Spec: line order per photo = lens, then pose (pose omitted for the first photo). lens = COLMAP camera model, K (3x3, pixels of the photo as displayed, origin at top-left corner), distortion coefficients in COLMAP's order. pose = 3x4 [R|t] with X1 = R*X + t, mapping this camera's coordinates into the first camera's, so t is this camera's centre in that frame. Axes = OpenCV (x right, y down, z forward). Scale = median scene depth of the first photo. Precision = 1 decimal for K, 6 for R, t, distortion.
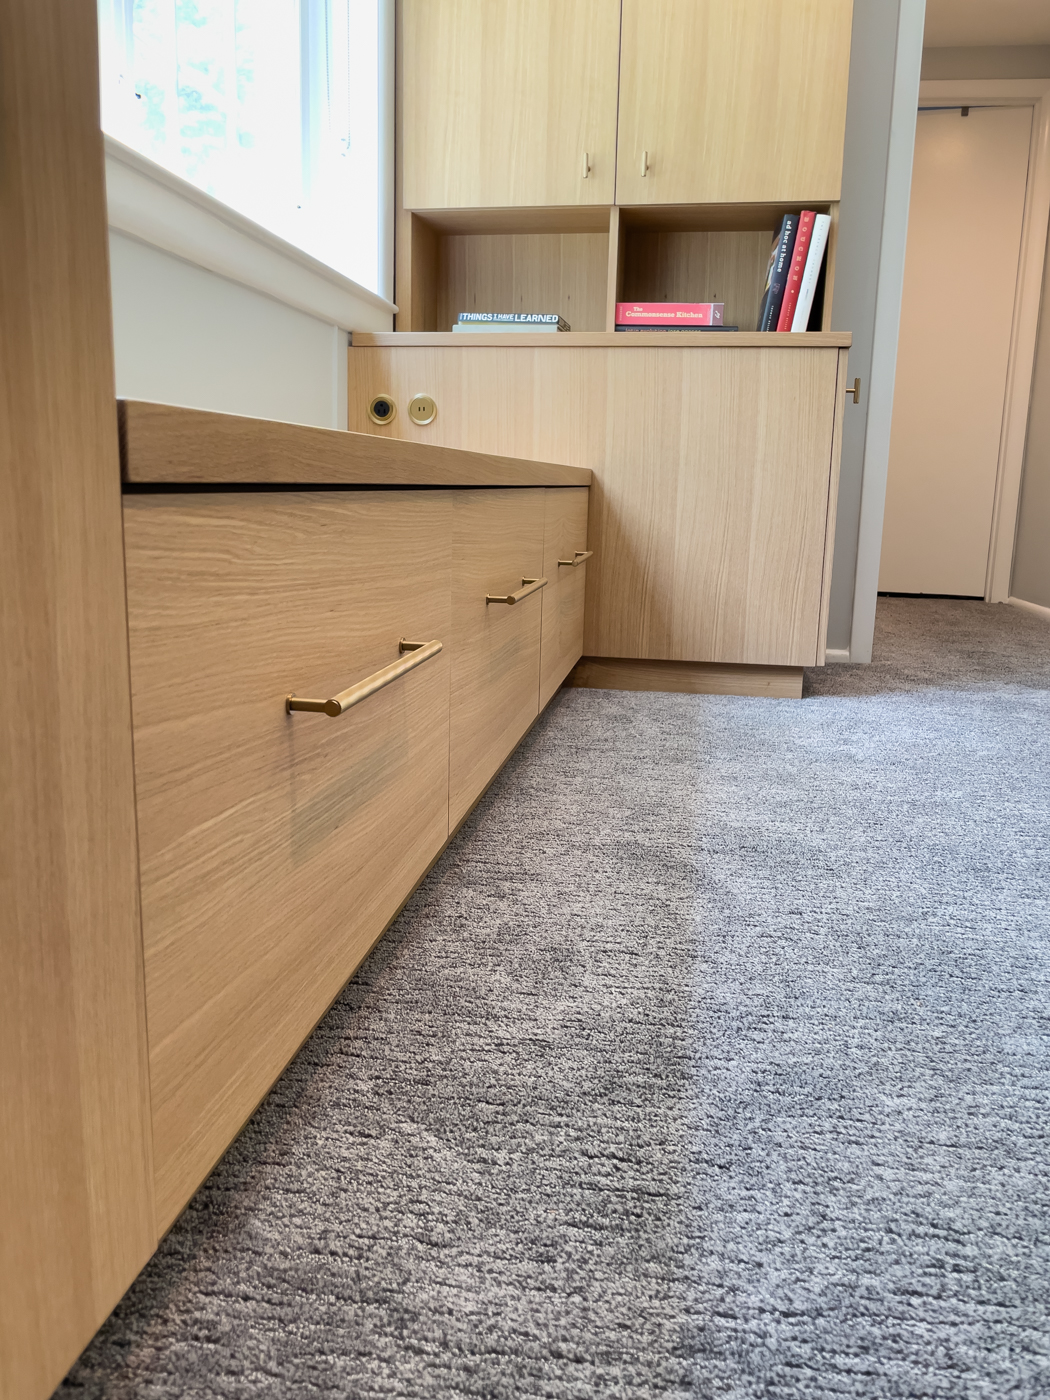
lens RADIAL K [[1084.0, 0, 514.8], [0, 1084.0, 694.5], [0, 0, 1]] dist [-0.017921, 0.001593]
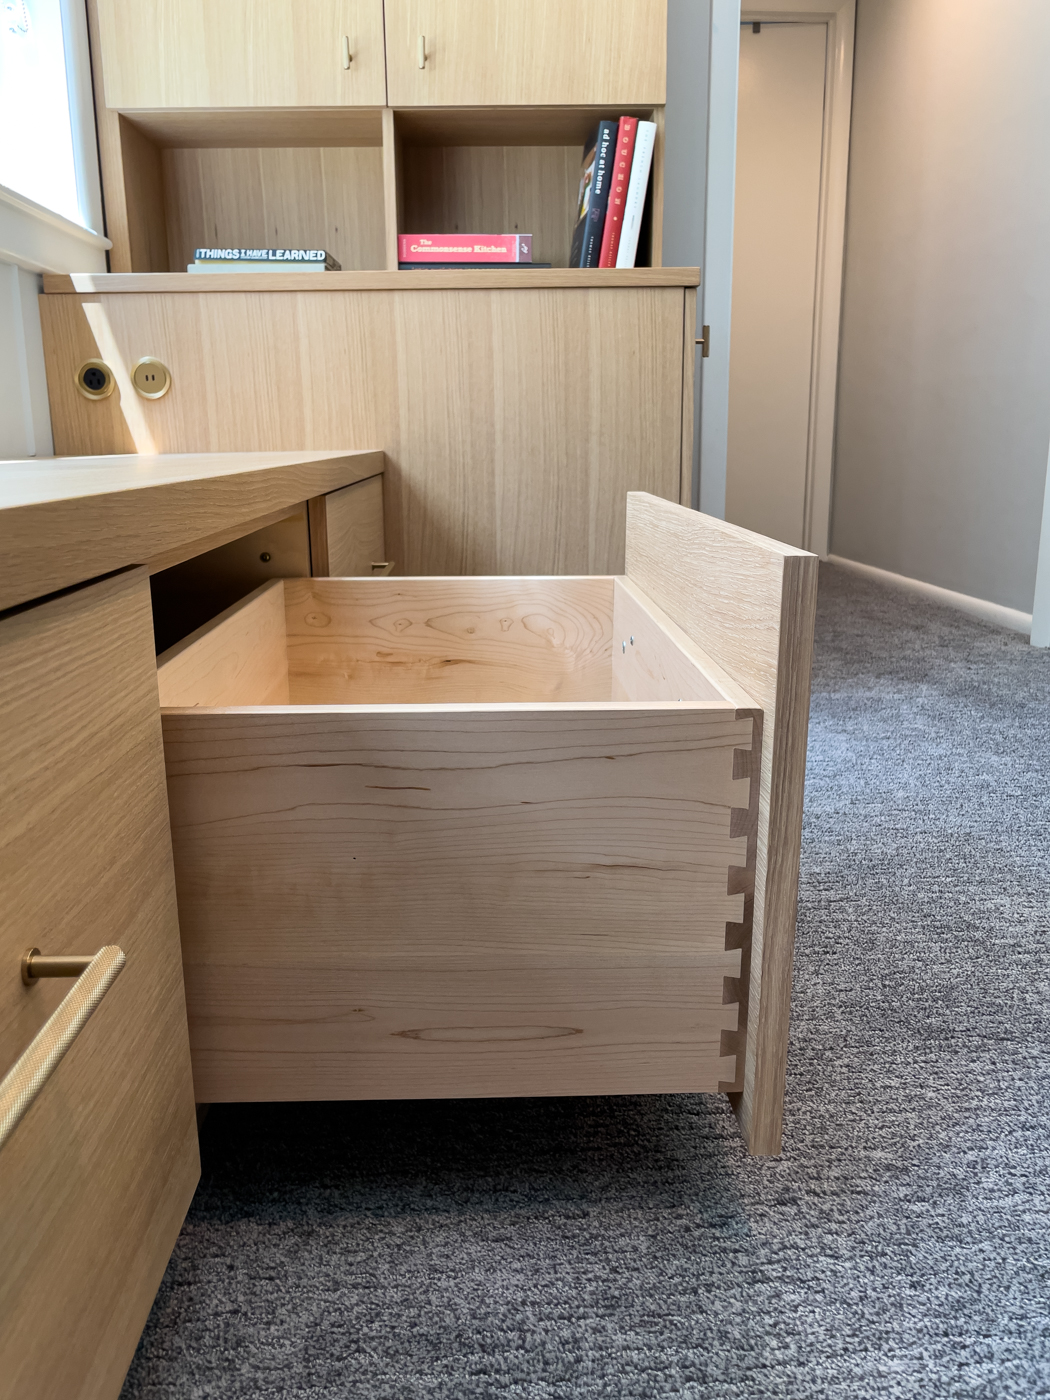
lens RADIAL K [[1084.0, 0, 514.8], [0, 1084.0, 694.5], [0, 0, 1]] dist [-0.017921, 0.001593]
pose [[0.979978, -0.078312, 0.183057, 0.007115], [0.070259, 0.996271, 0.050080, -0.063713], [-0.186296, -0.036216, 0.981826, 0.206987]]
